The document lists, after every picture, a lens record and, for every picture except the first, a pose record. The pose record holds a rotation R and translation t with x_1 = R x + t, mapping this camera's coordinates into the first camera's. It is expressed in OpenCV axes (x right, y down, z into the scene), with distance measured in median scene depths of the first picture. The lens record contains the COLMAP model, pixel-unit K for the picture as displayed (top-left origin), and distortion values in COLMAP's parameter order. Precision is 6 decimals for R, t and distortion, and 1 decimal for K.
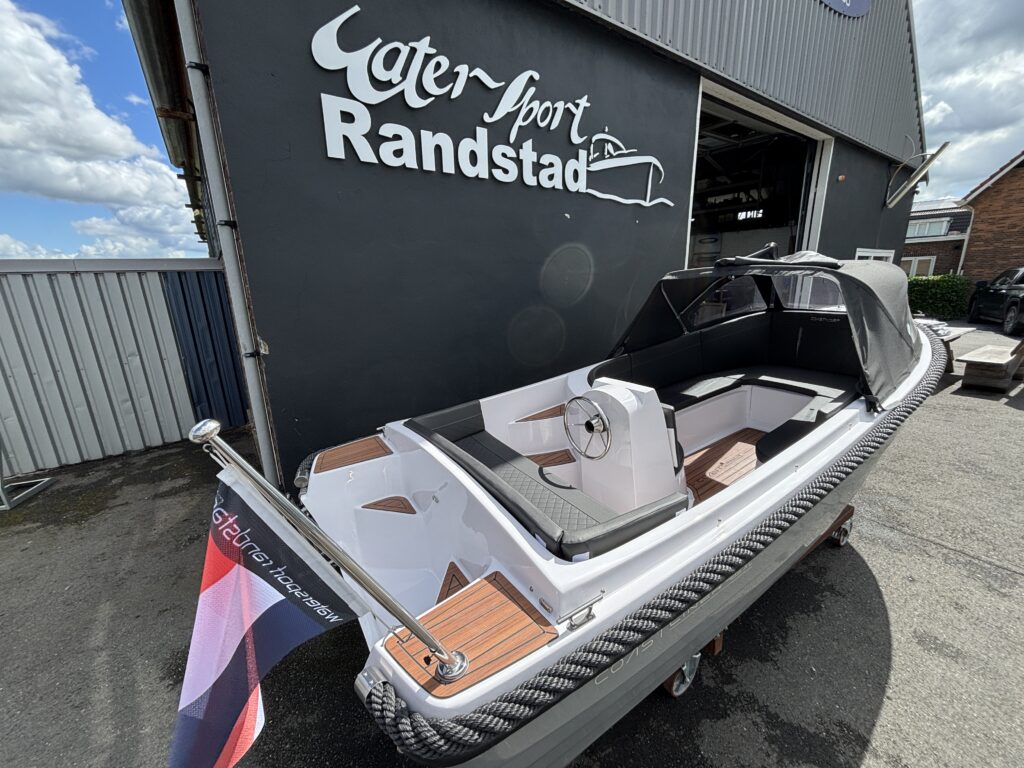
lens RADIAL K [[411.2, 0, 511.2], [0, 411.2, 382.5], [0, 0, 1]] dist [-0.005745, 0.001831]
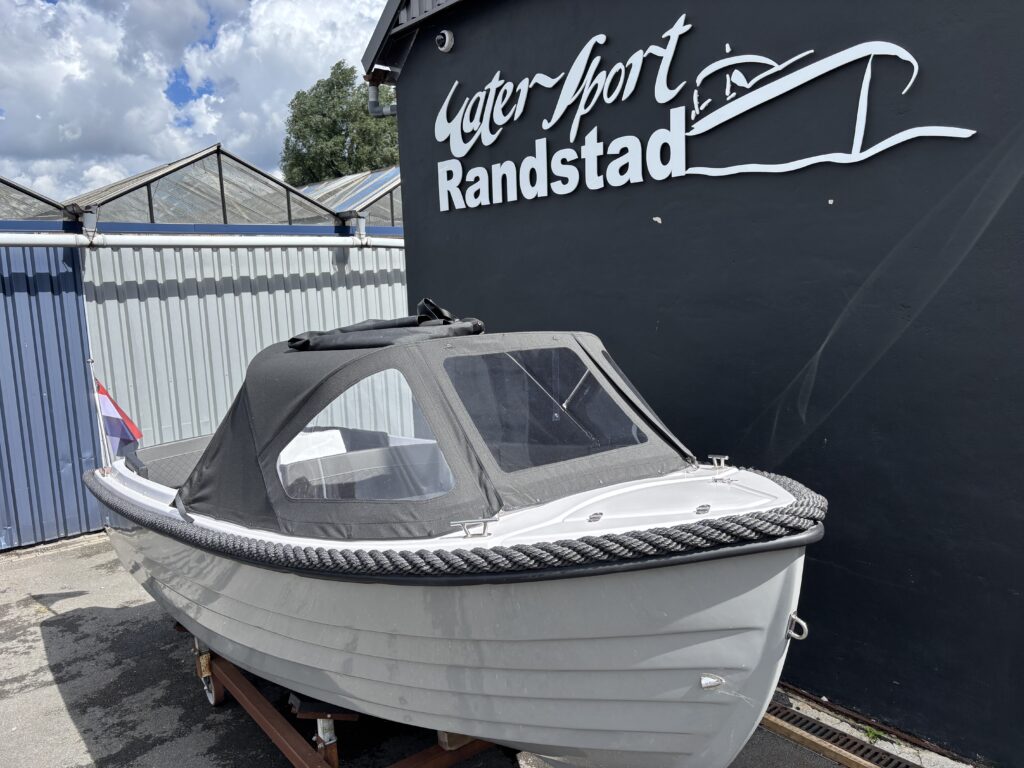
lens RADIAL K [[784.0, 0, 505.0], [0, 784.0, 388.4], [0, 0, 1]] dist [-0.023341, 0.009616]
pose [[0.073798, 0.154600, -0.985217, 1.445994], [-0.215059, 0.967134, 0.135653, -0.318946], [0.973809, 0.201869, 0.104621, 0.822147]]
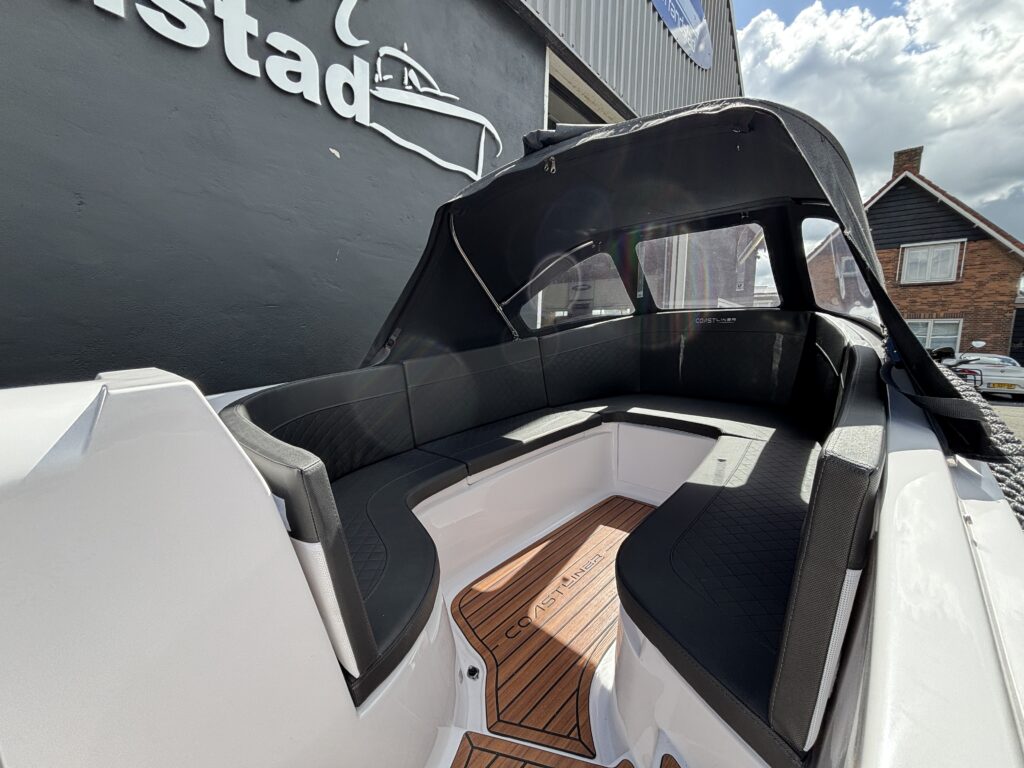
lens RADIAL K [[411.2, 0, 513.2], [0, 411.2, 387.3], [0, 0, 1]] dist [-0.005745, 0.001831]
pose [[0.969525, 0.016355, 0.244448, 0.287643], [0.017636, 0.990522, -0.136219, 0.033135], [-0.244359, 0.136378, 0.960047, 0.450759]]
